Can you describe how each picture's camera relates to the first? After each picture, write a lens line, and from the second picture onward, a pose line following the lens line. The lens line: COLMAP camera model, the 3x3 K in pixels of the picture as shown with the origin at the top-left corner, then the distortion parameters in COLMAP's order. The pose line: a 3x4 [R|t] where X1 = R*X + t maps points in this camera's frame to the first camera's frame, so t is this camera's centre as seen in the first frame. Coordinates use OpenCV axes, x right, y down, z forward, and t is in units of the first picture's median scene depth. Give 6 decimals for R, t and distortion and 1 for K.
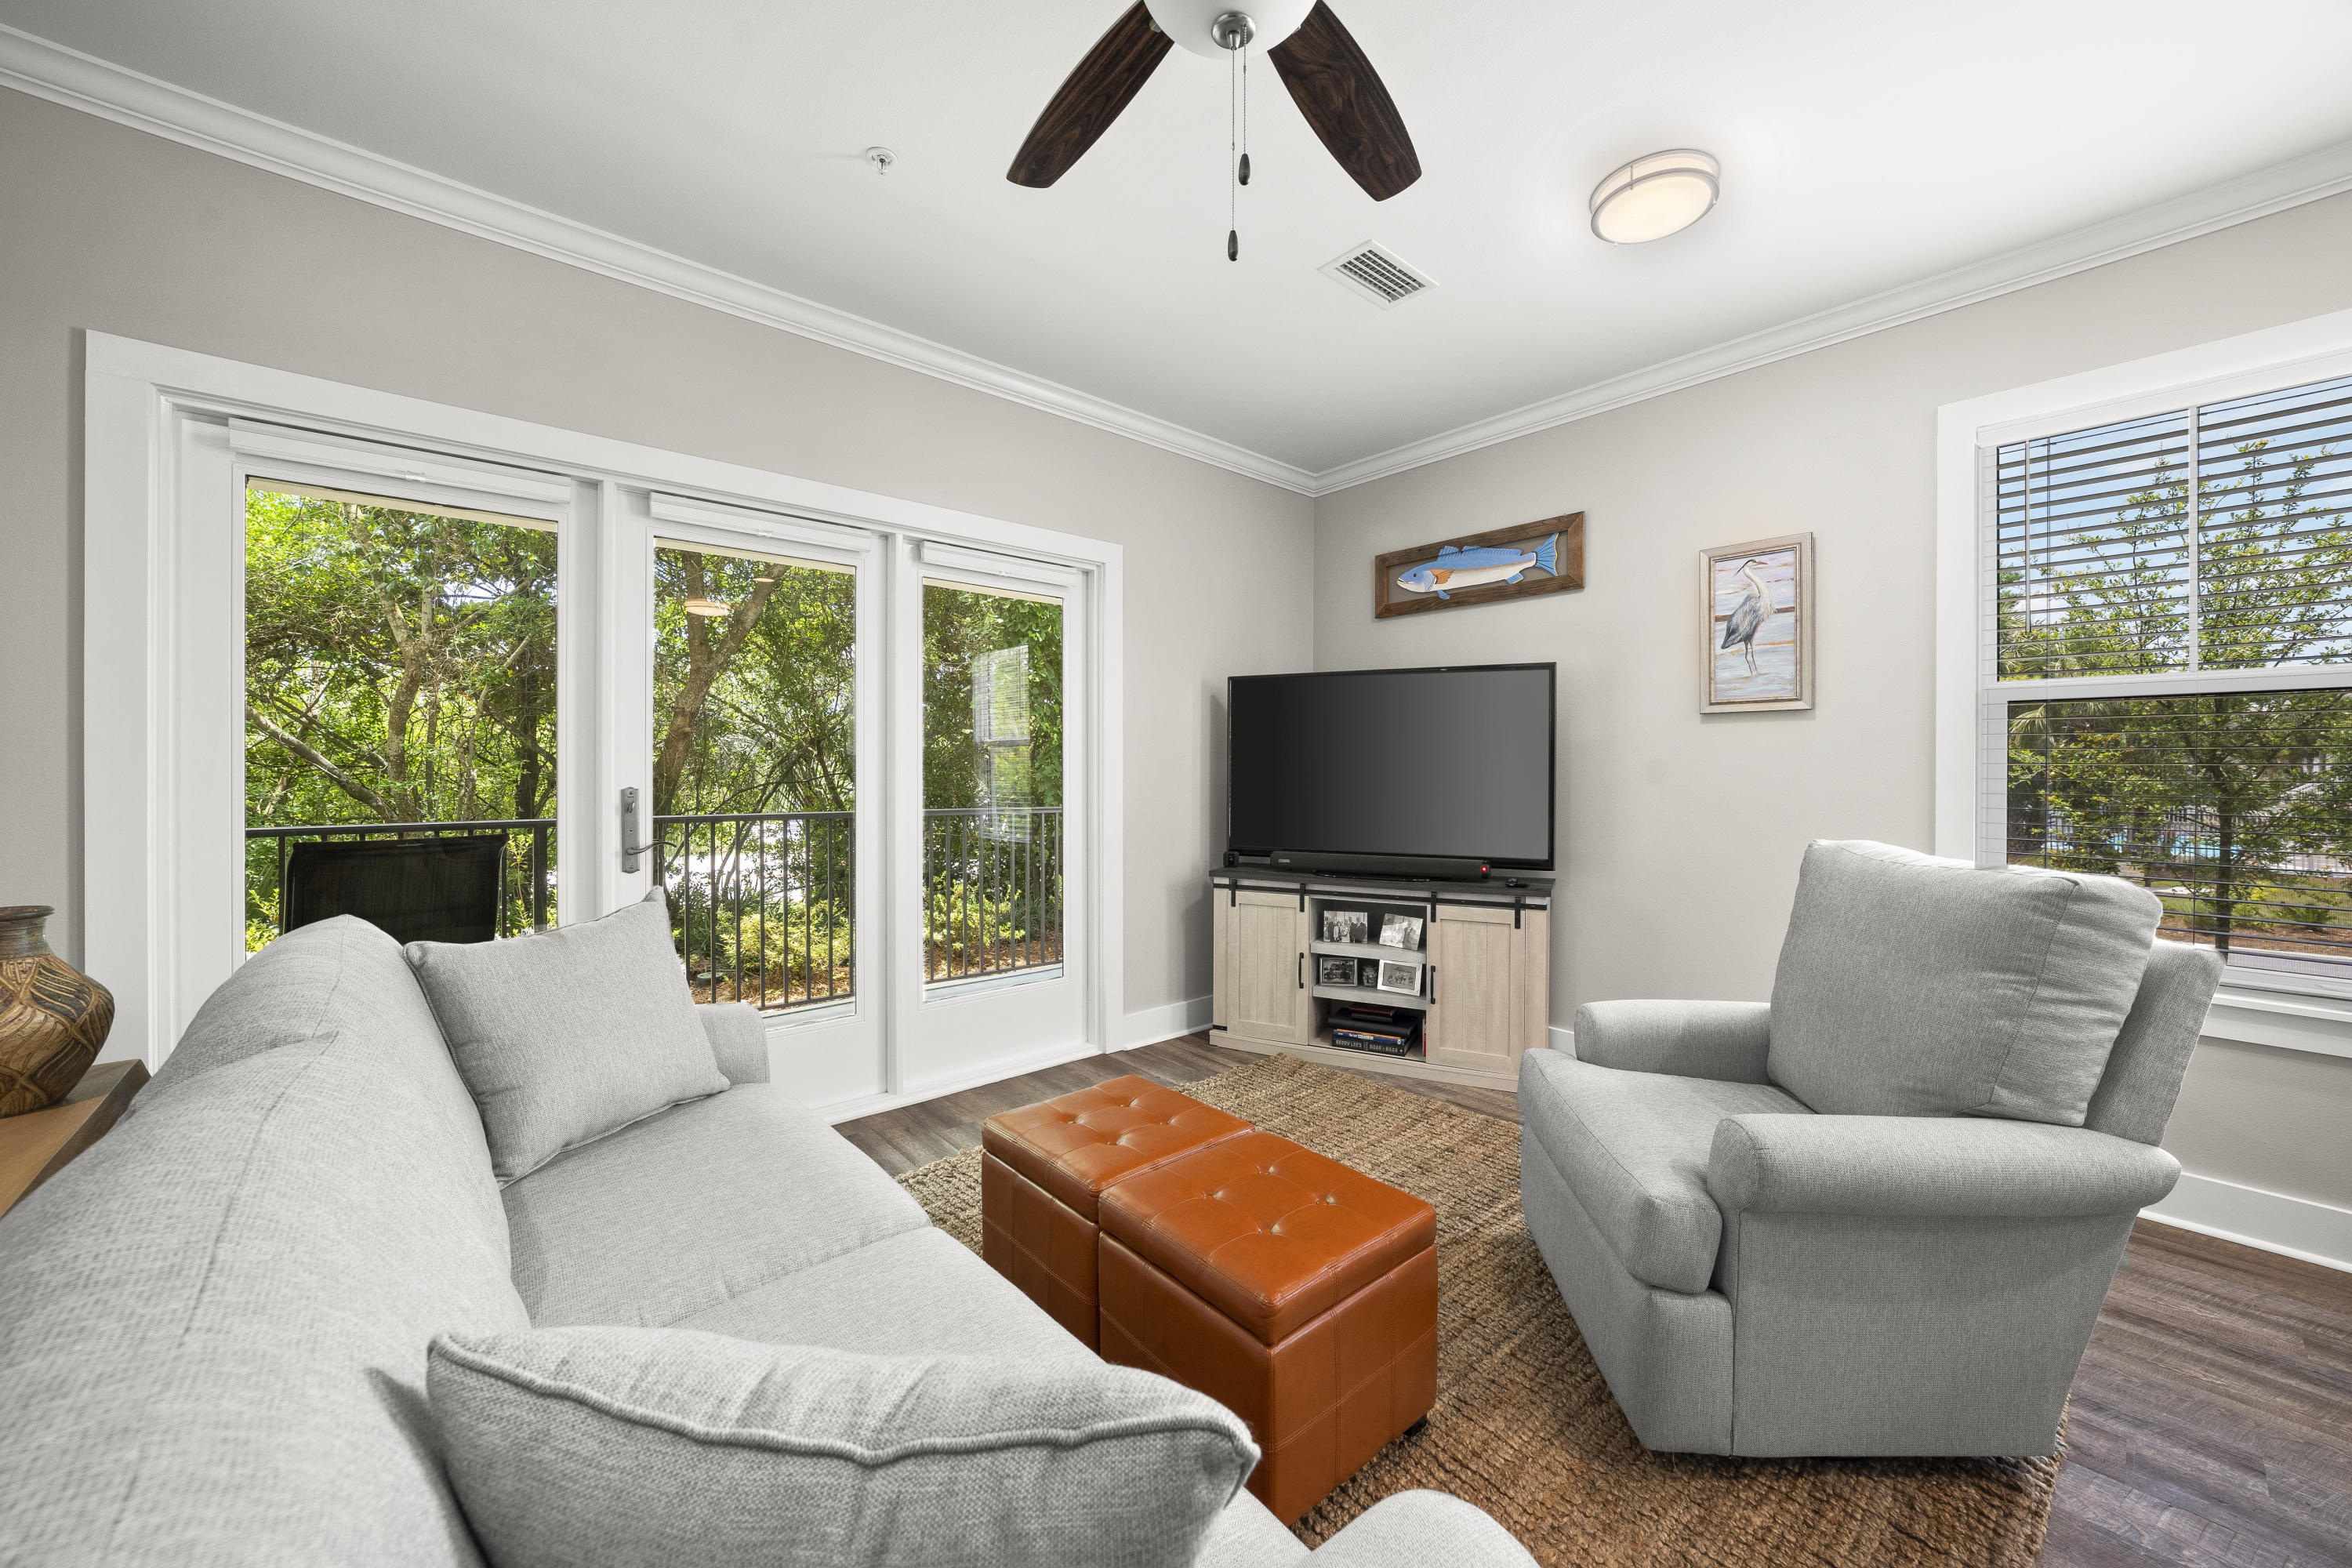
lens RADIAL K [[864.0, 0, 1184.1], [0, 864.0, 769.6], [0, 0, 1]] dist [-0.014740, 0.001496]
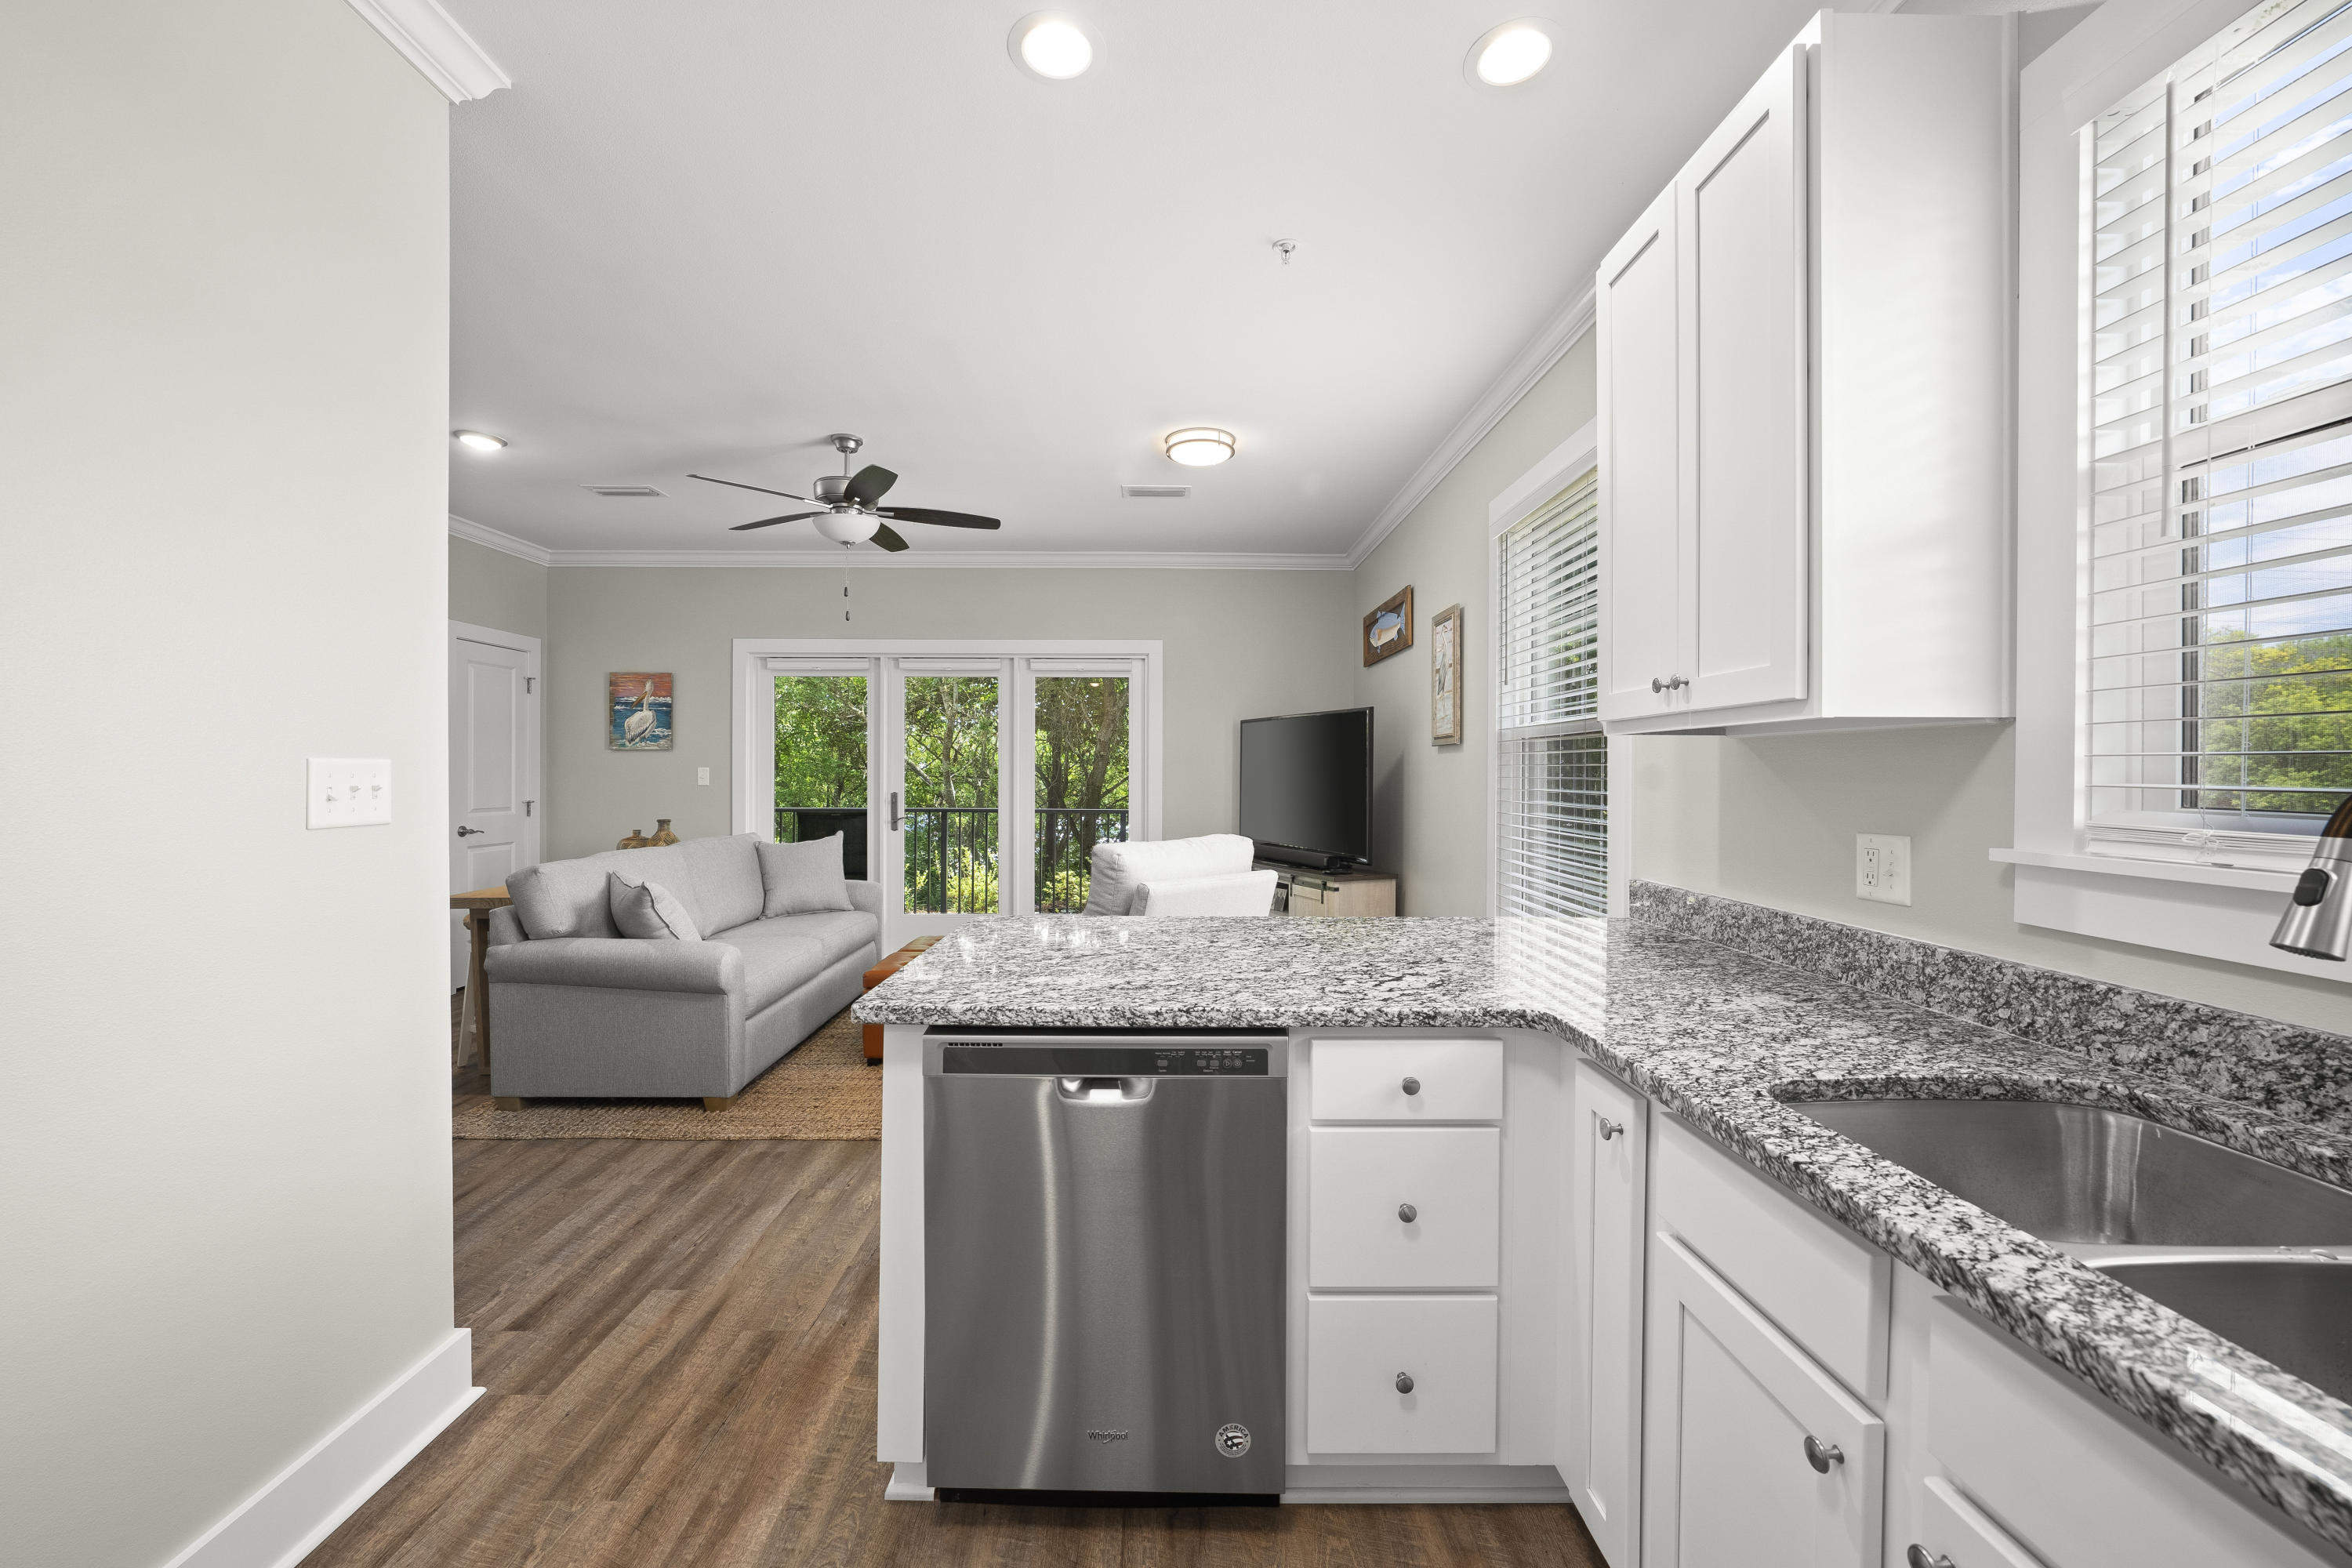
lens RADIAL K [[908.8, 0, 1172.4], [0, 908.8, 777.7], [0, 0, 1]] dist [-0.019905, 0.004294]
pose [[0.764206, 0.004090, -0.644959, 1.291156], [-0.003224, 0.999992, 0.002521, -0.022901], [0.644964, 0.000153, 0.764213, -0.298520]]
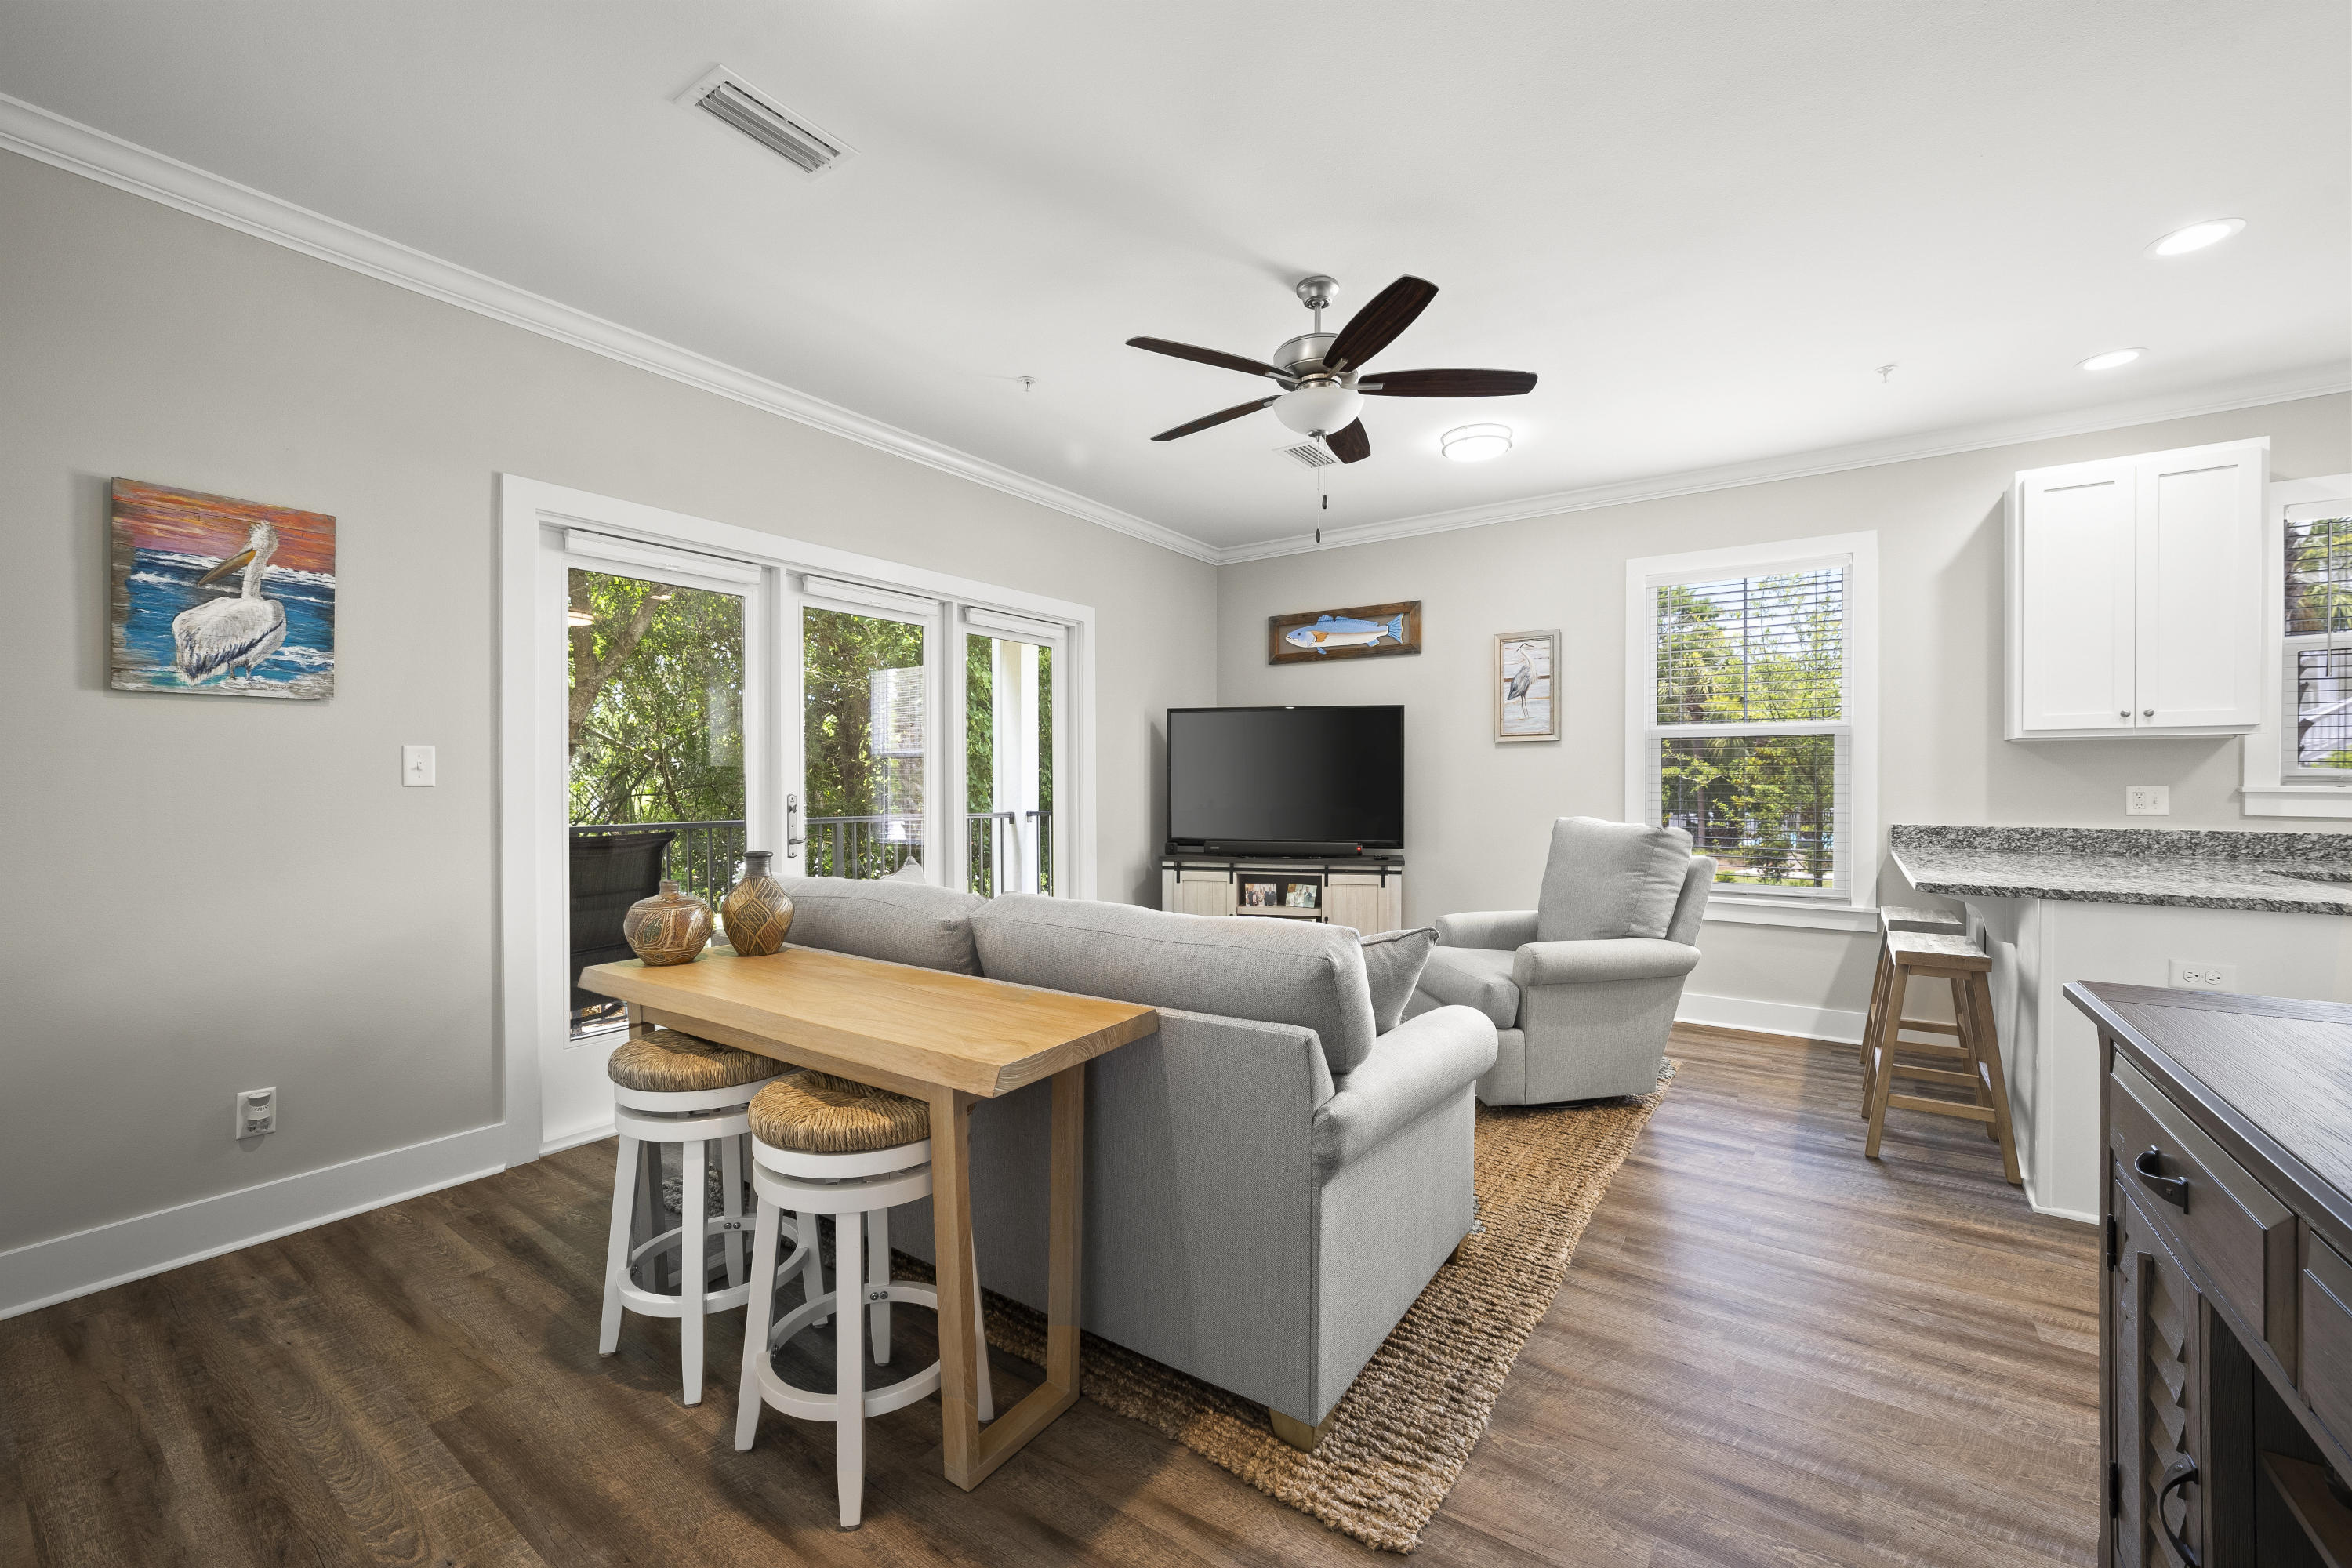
lens RADIAL K [[908.8, 0, 1188.5], [0, 908.8, 787.8], [0, 0, 1]] dist [-0.019905, 0.004294]
pose [[0.971397, -0.005599, 0.237397, -0.341595], [0.003673, 0.999957, 0.008556, 0.000442], [-0.237434, -0.007439, 0.971375, -0.479537]]
